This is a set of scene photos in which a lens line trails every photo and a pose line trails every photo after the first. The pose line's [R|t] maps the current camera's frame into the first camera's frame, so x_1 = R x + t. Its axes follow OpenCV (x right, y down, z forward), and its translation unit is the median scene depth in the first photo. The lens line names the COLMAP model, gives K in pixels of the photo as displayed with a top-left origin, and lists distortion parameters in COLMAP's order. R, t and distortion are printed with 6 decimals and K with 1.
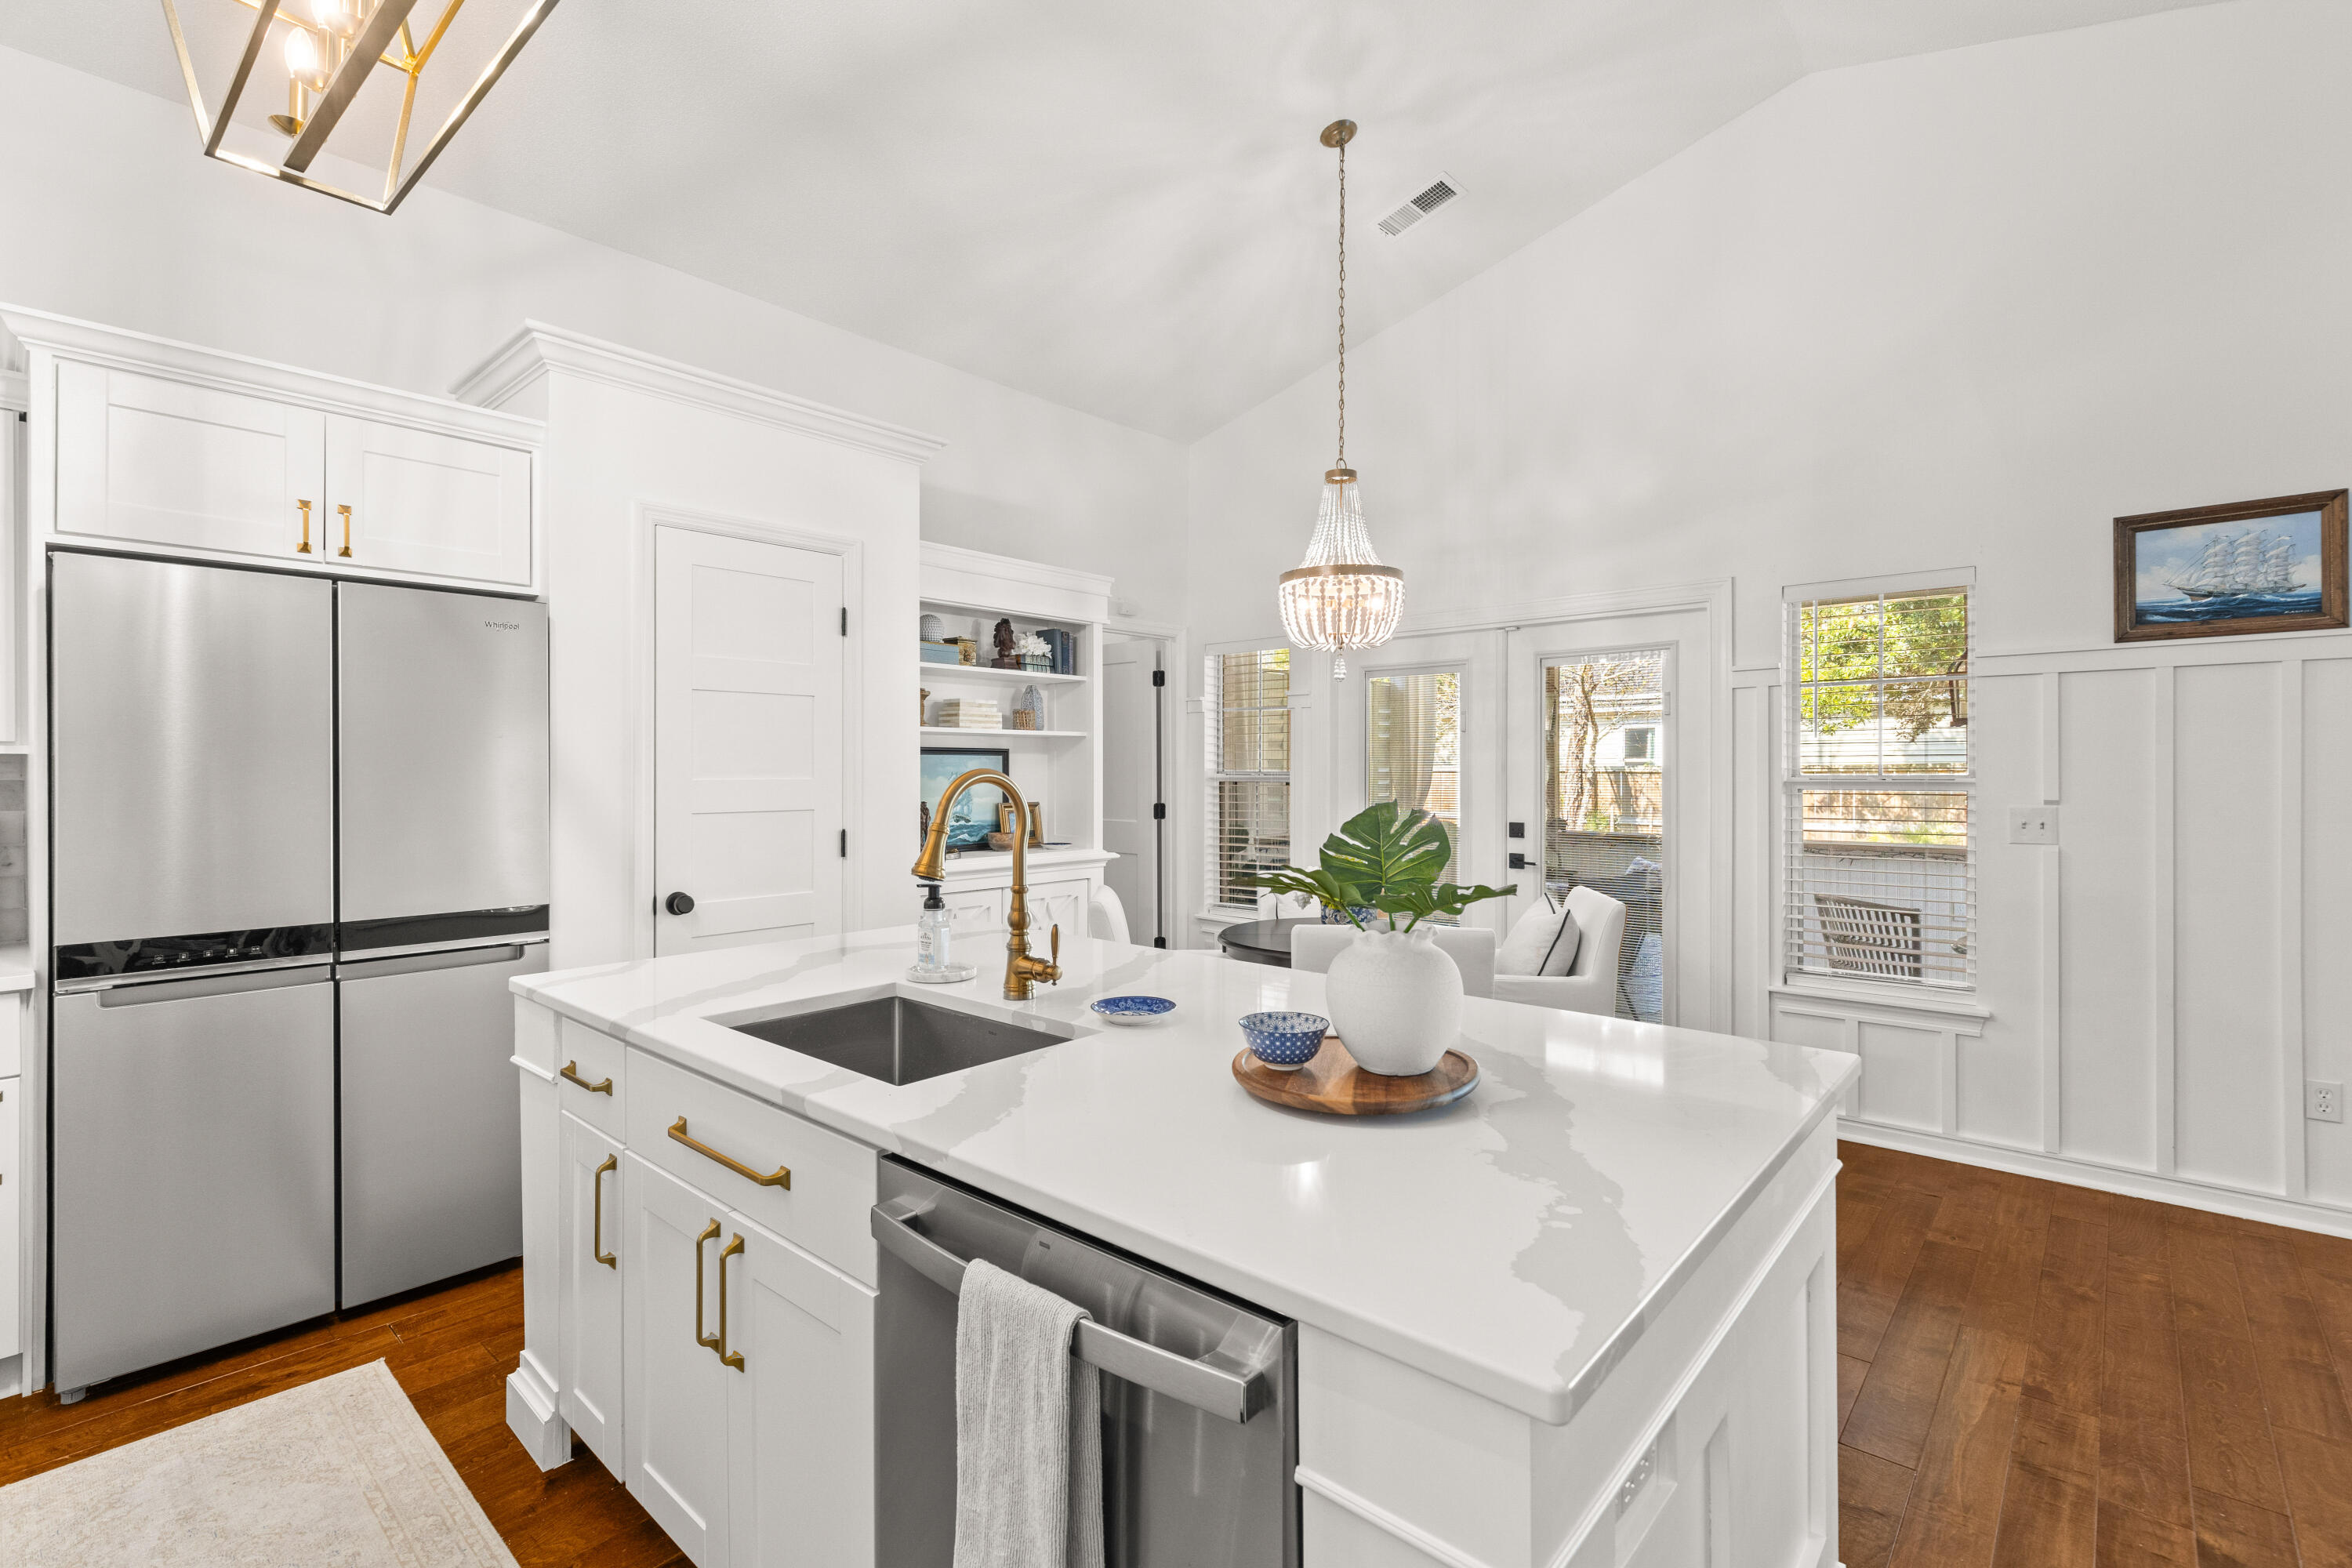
lens RADIAL K [[1070.0, 0, 1173.2], [0, 1070.0, 777.2], [0, 0, 1]] dist [0.008440, -0.000781]
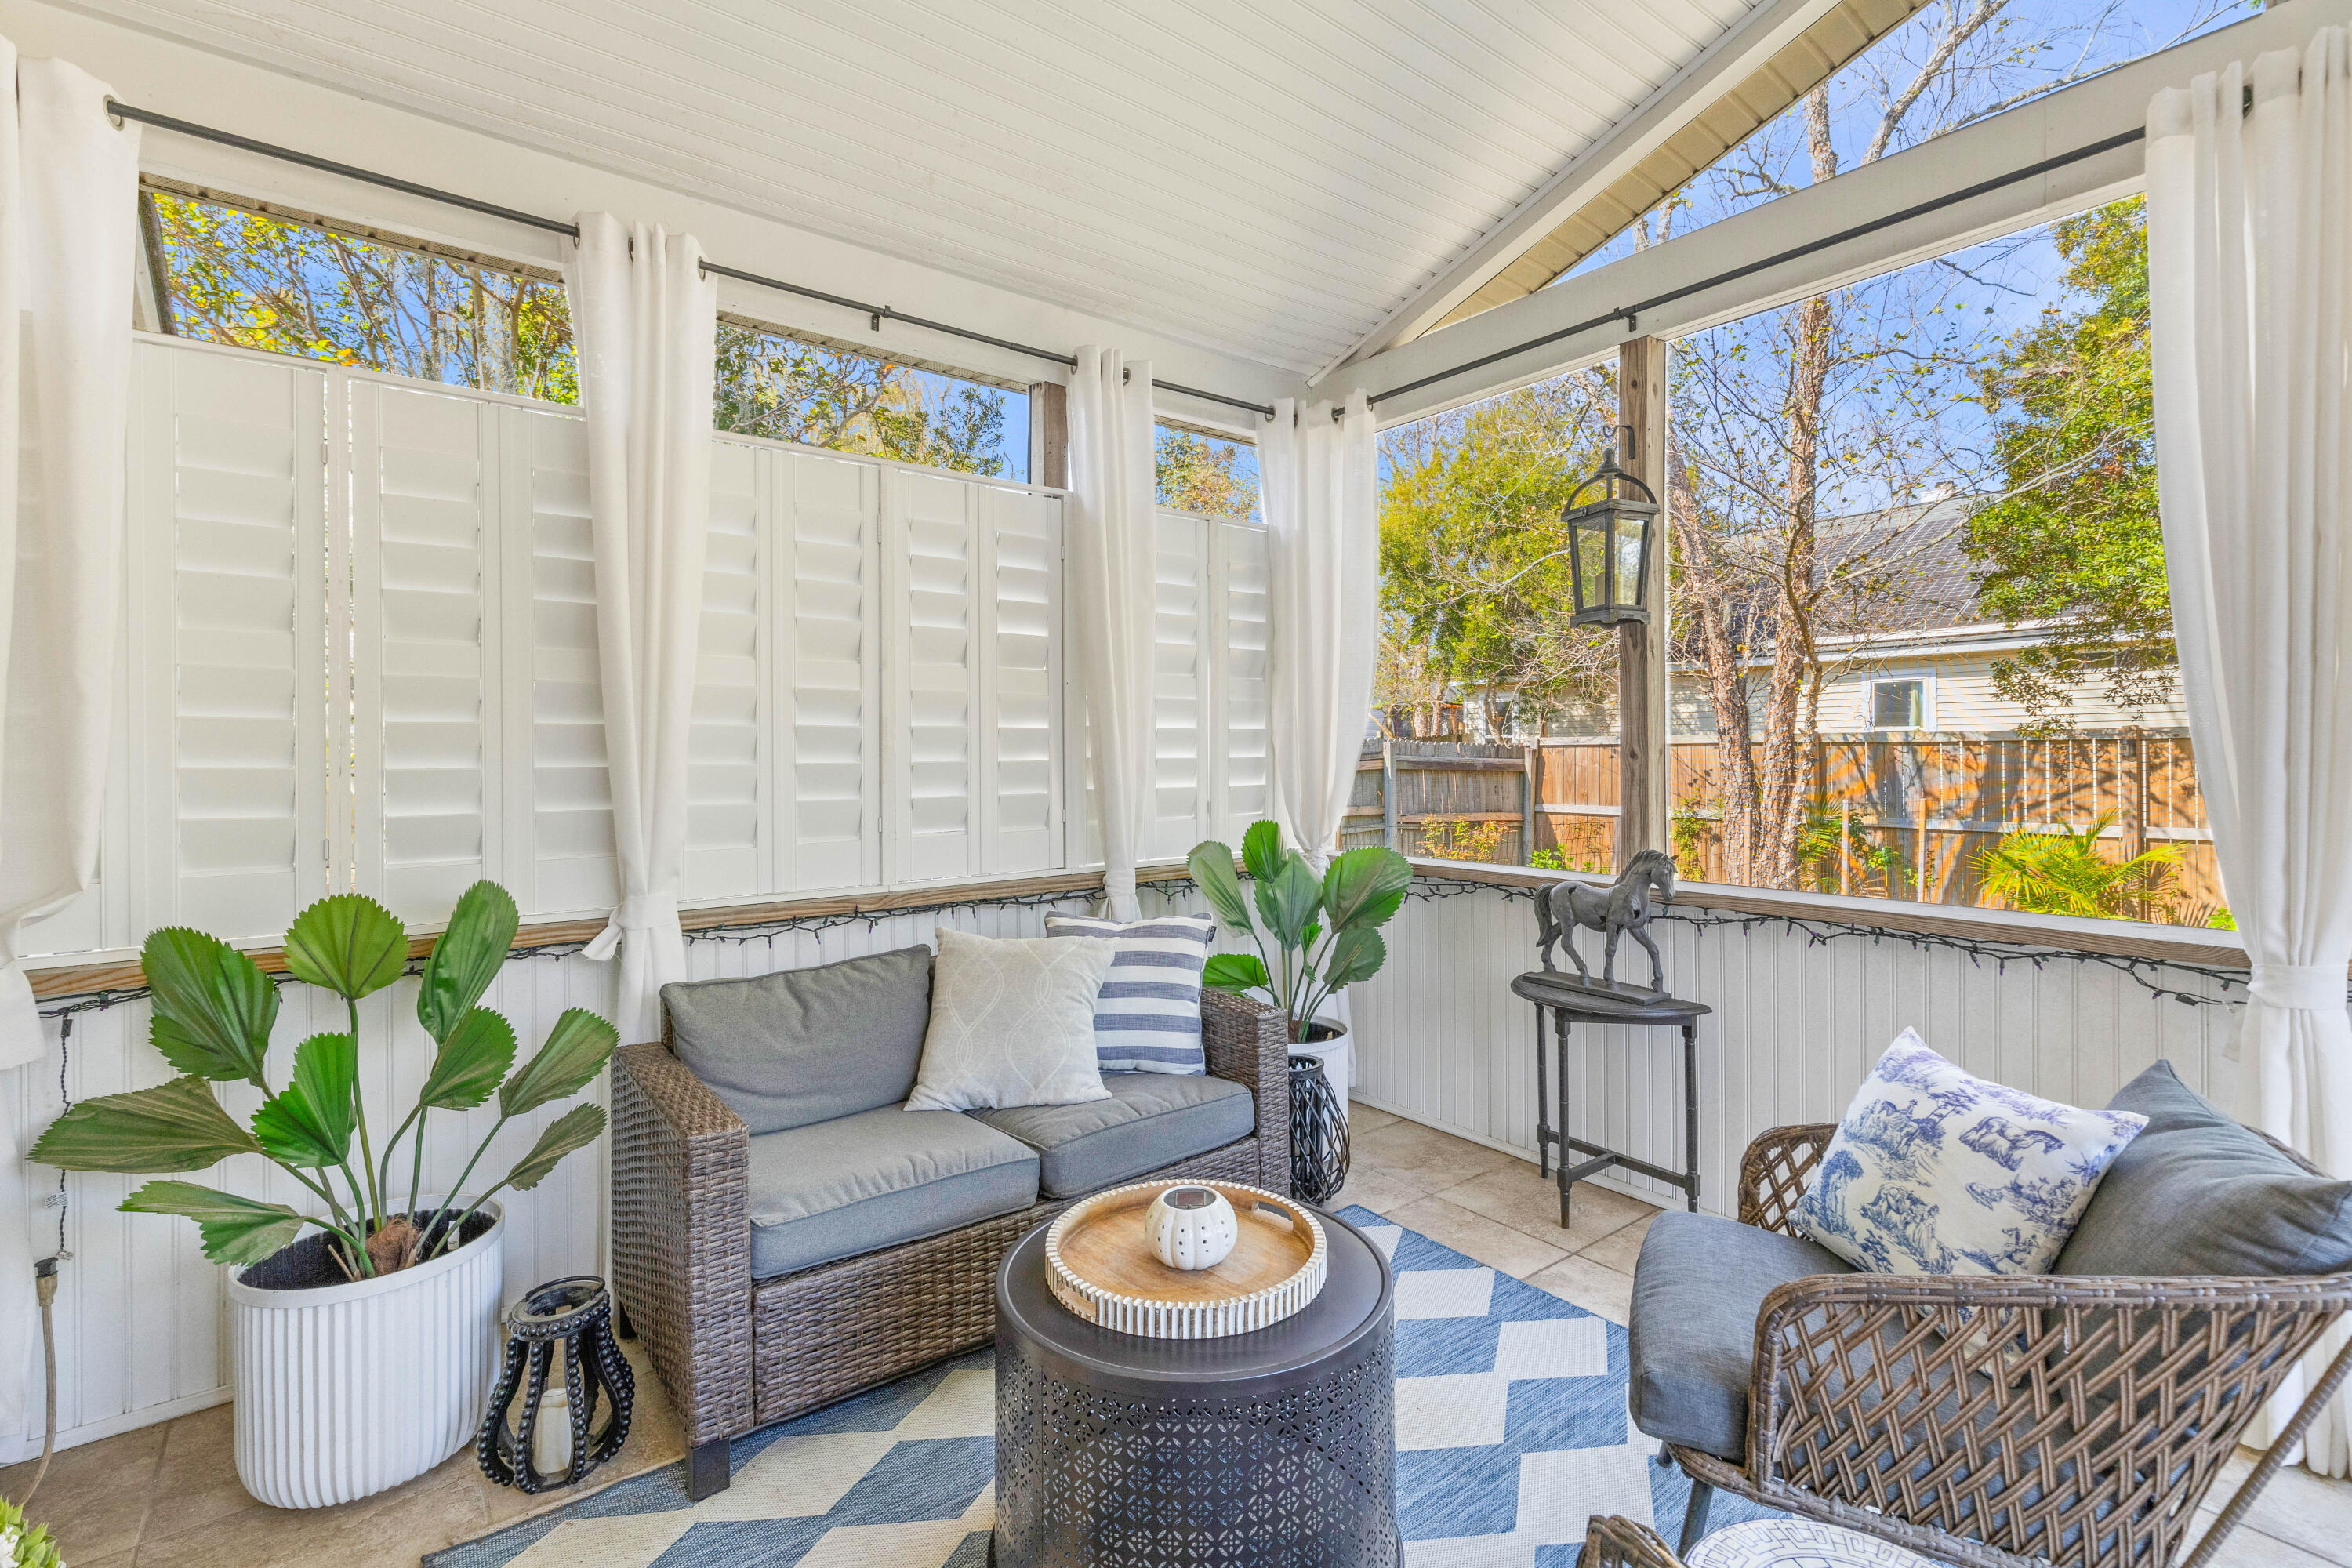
lens RADIAL K [[1070.0, 0, 1186.2], [0, 1070.0, 749.3], [0, 0, 1]] dist [0.008440, -0.000781]
pose [[0.984979, -0.006144, -0.172565, 0.579529], [0.004217, 0.999925, -0.011531, 0.018527], [0.172623, 0.010630, 0.984931, 1.345985]]
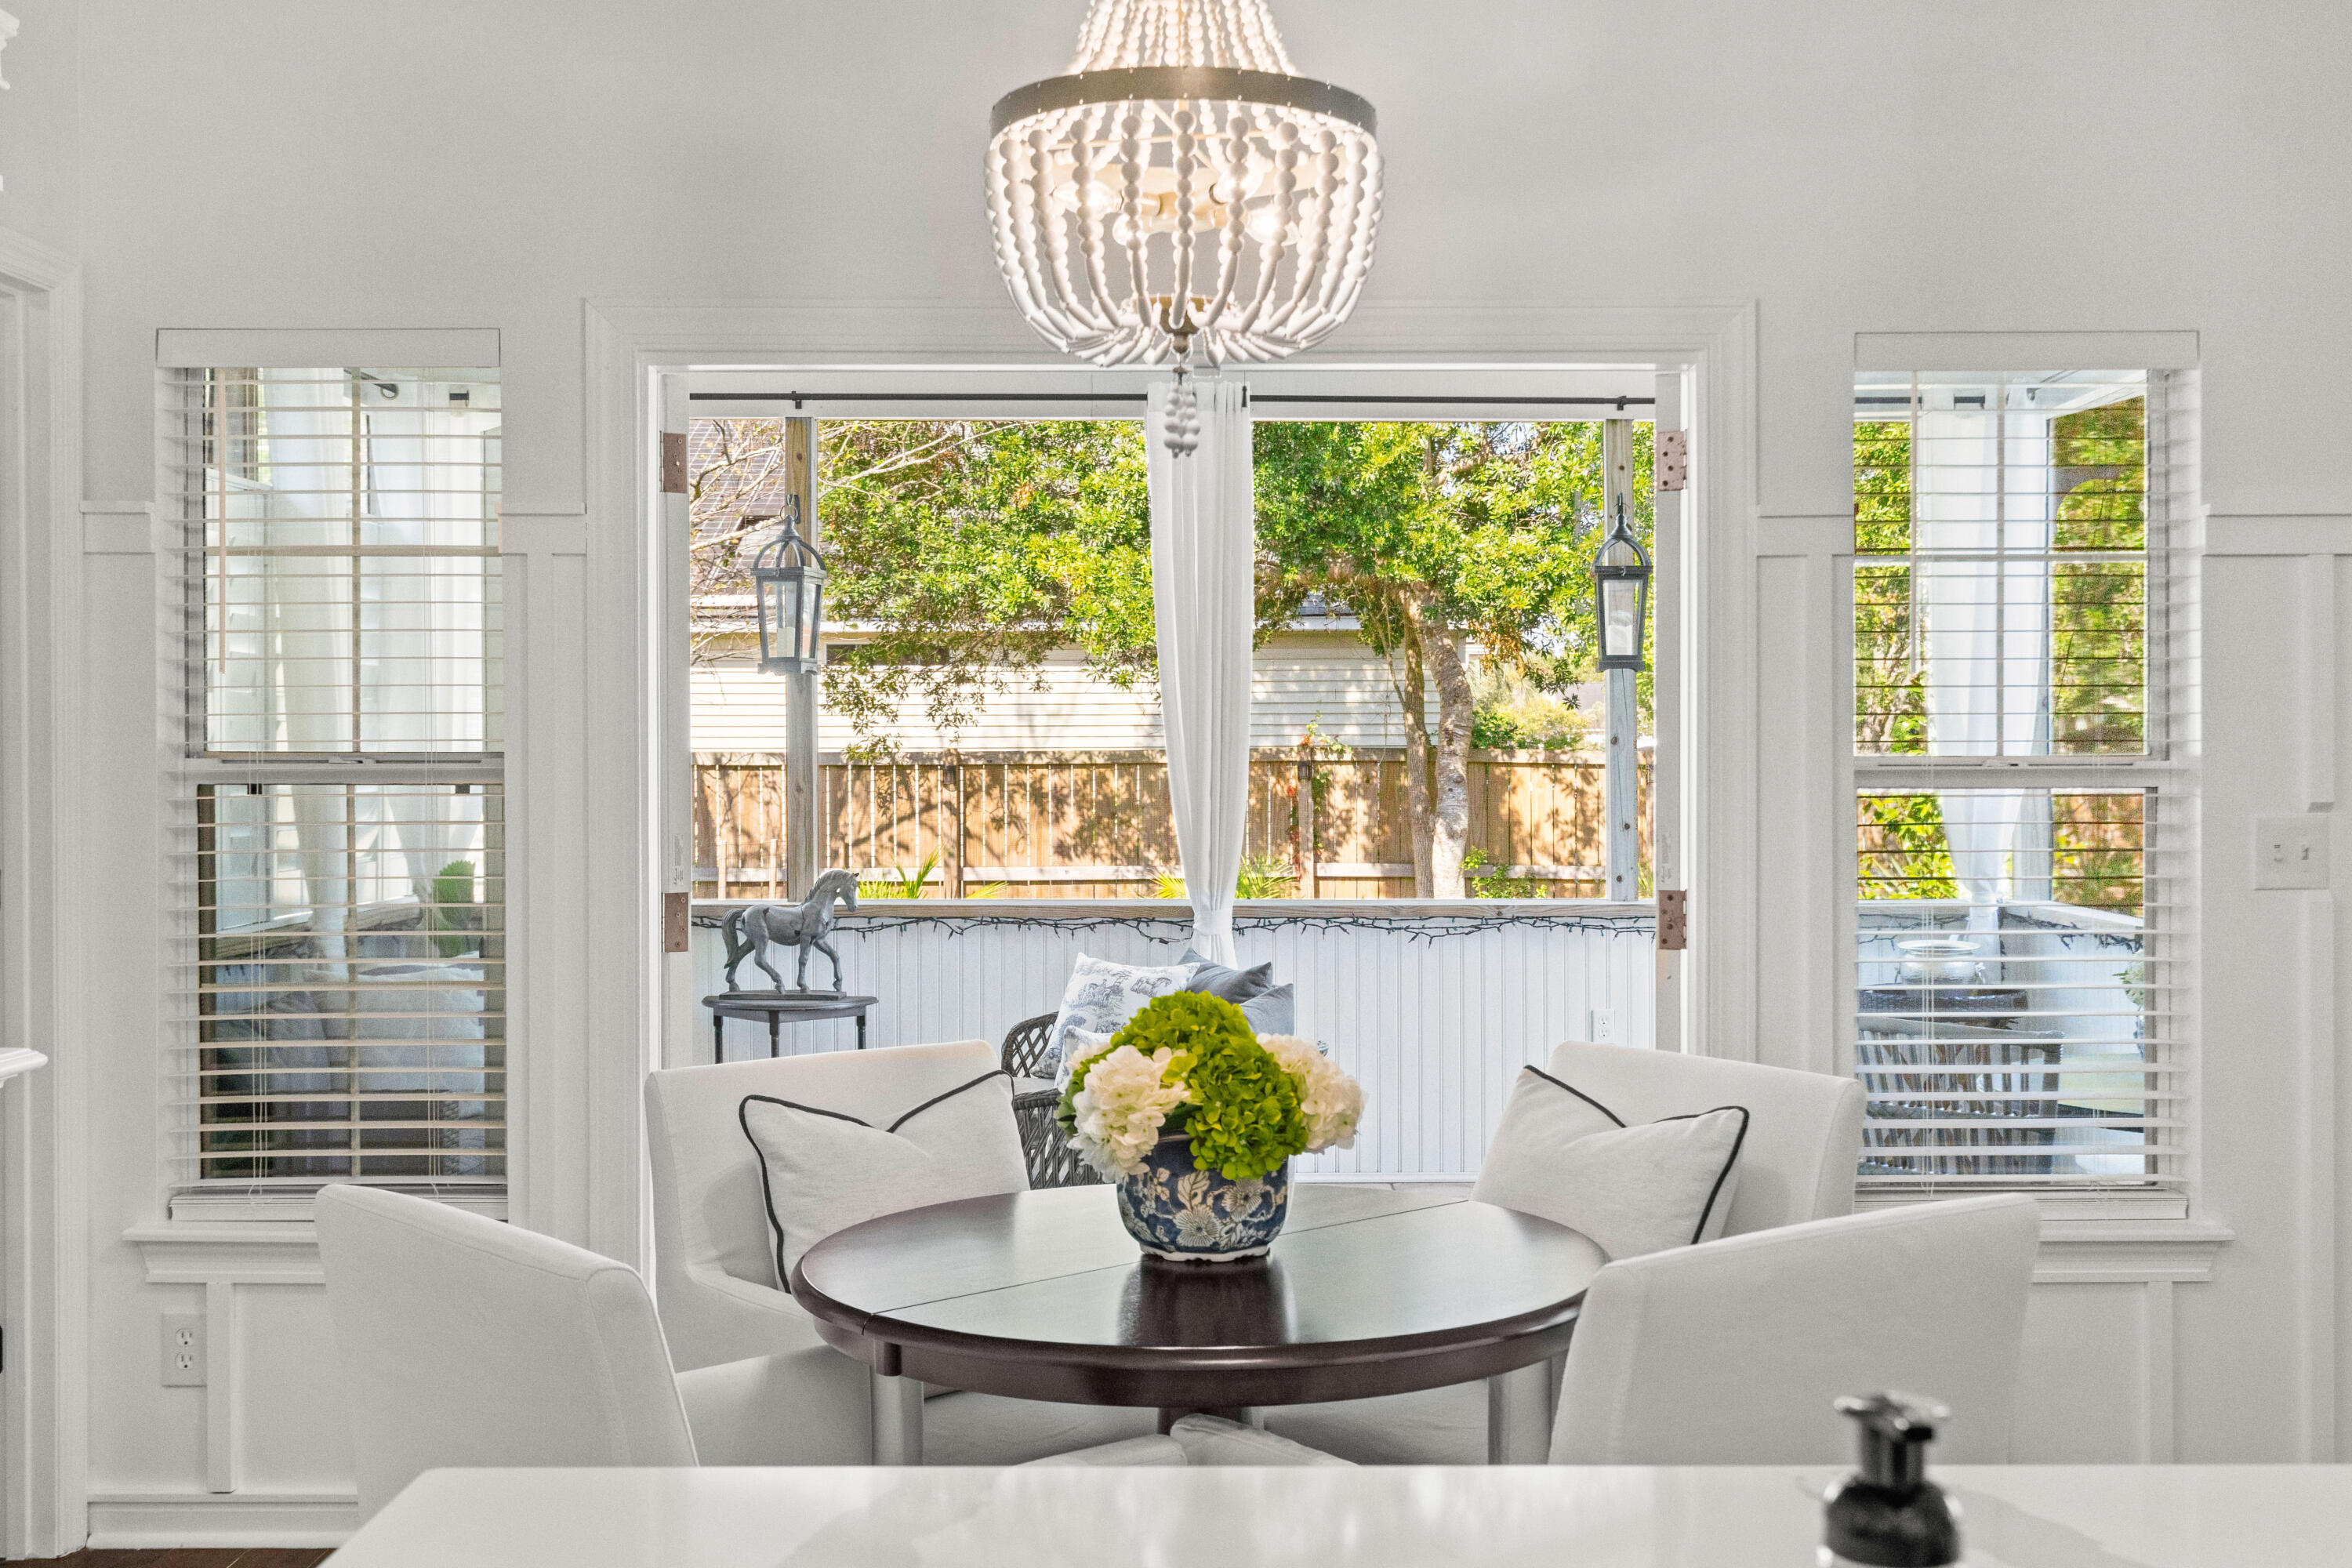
lens RADIAL K [[2356.4, 0, 1211.6], [0, 2356.4, 781.2], [0, 0, 1]] dist [0.045003, 0.000000]
pose [[0.744390, -0.006080, 0.667717, -0.311802], [0.006451, 0.999977, 0.001913, 0.005358], [-0.667714, 0.002884, 0.744413, 0.470620]]
